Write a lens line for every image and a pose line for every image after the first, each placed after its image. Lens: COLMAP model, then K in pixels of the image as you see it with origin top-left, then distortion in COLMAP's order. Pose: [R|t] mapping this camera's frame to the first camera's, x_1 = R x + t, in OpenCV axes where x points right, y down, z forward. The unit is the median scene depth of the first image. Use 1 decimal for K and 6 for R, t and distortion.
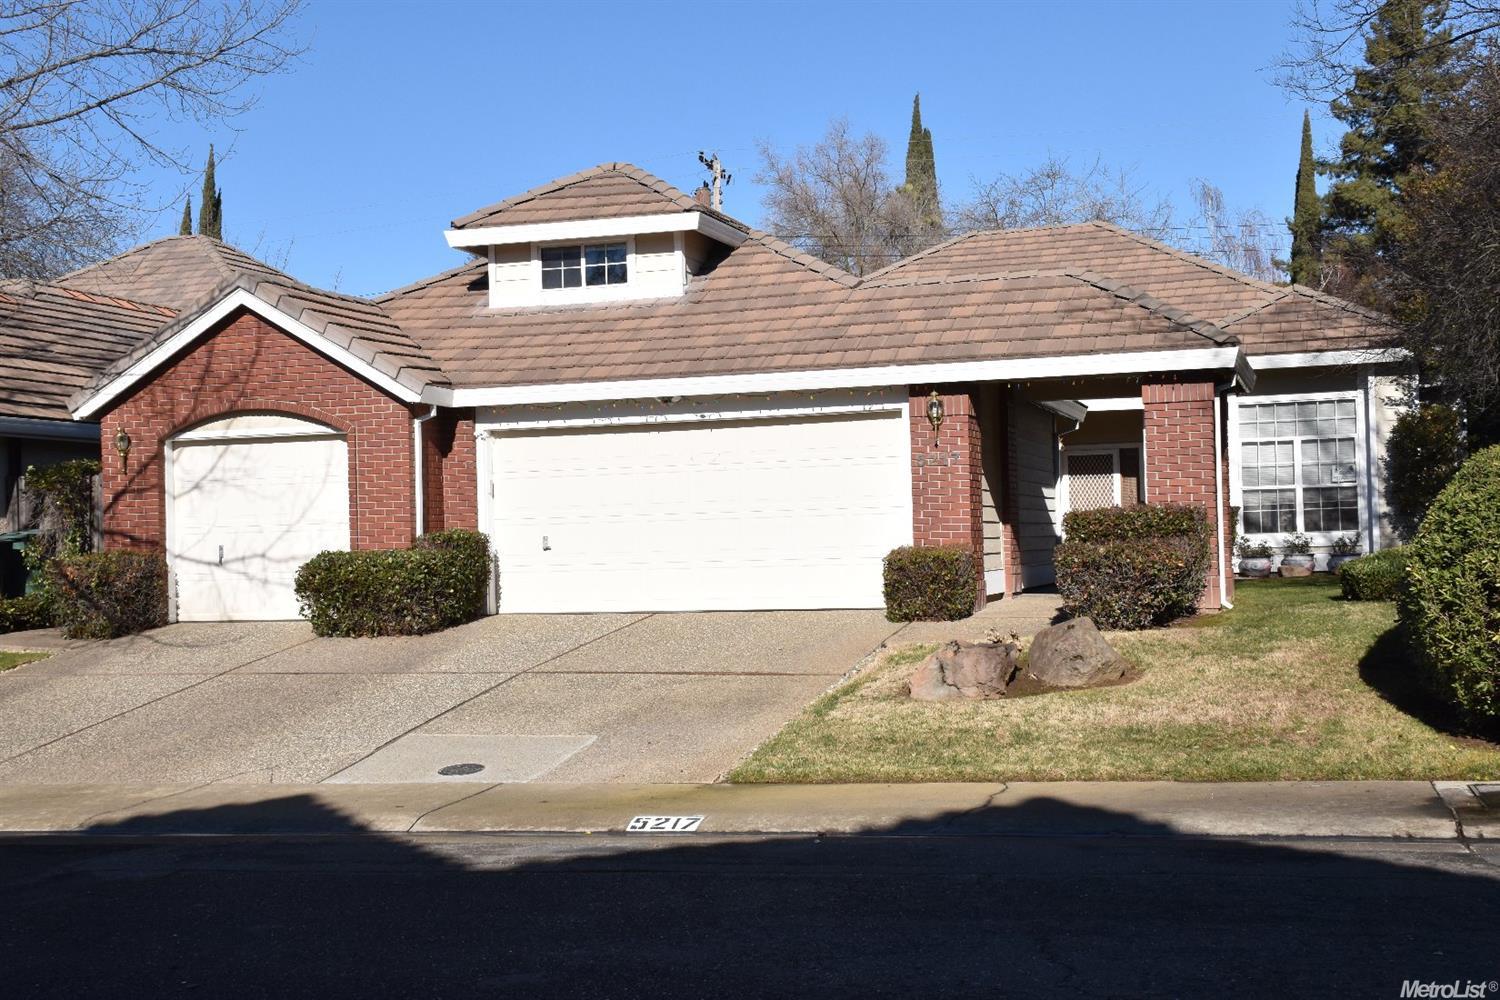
lens RADIAL K [[1948.6, 0, 751.2], [0, 1948.6, 503.0], [0, 0, 1]] dist [0.102490, 0.000000]
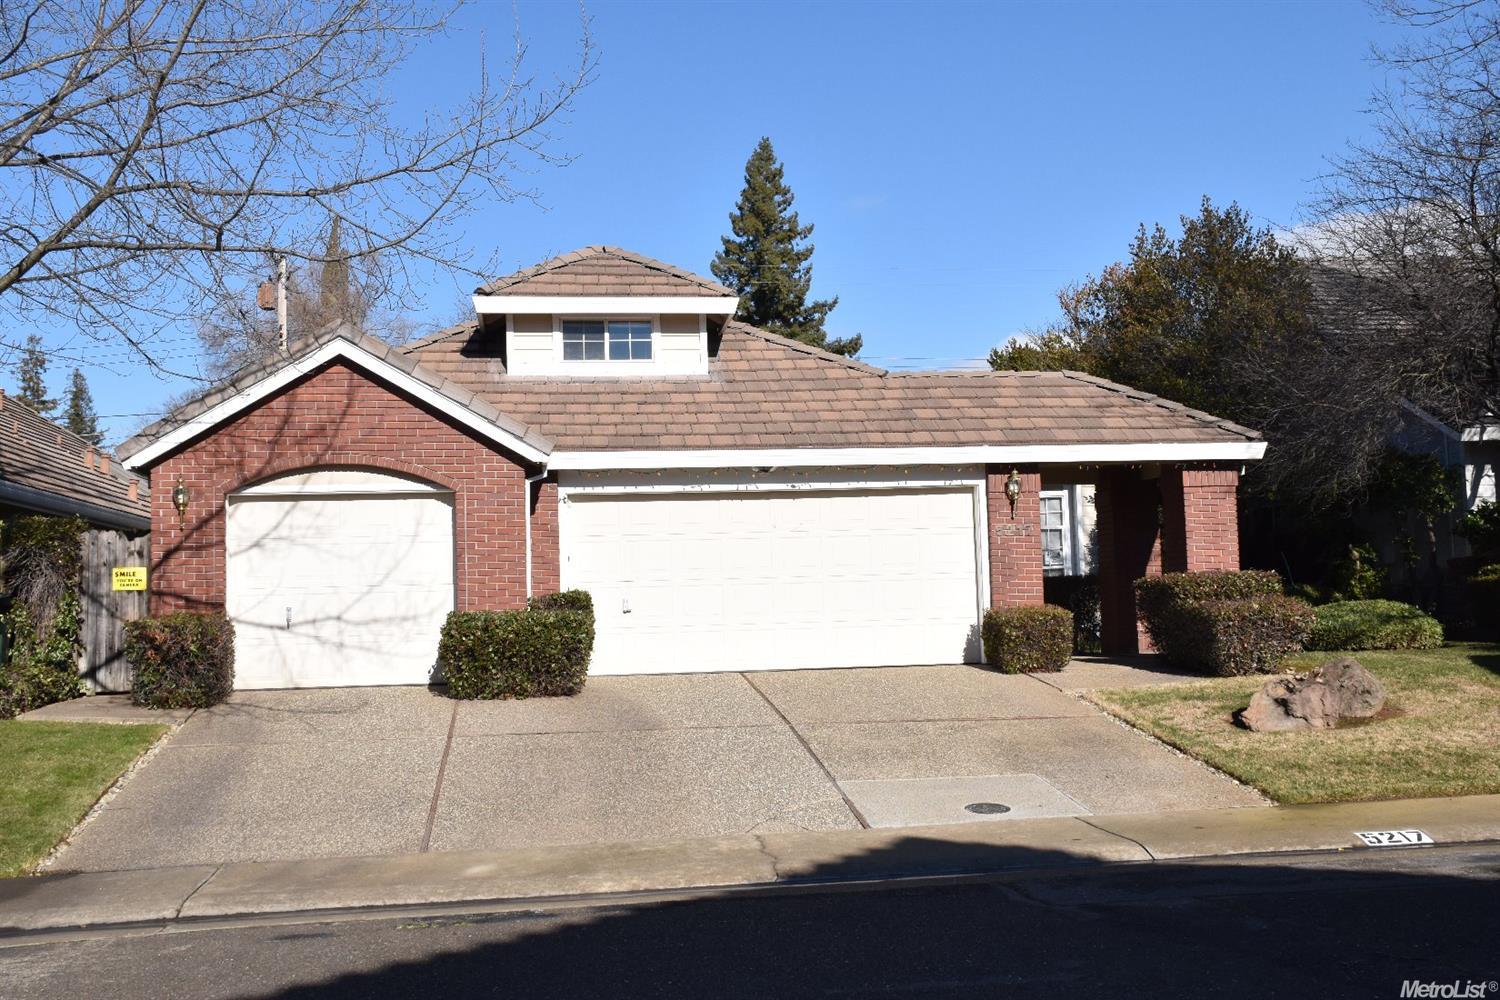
lens RADIAL K [[1739.4, 0, 750.1], [0, 1739.4, 501.8], [0, 0, 1]] dist [0.028698, 0.000000]
pose [[0.893966, 0.030860, 0.447071, -0.448084], [-0.004217, 0.998161, -0.060467, 0.020696], [-0.448115, 0.052170, 0.892452, 0.152909]]
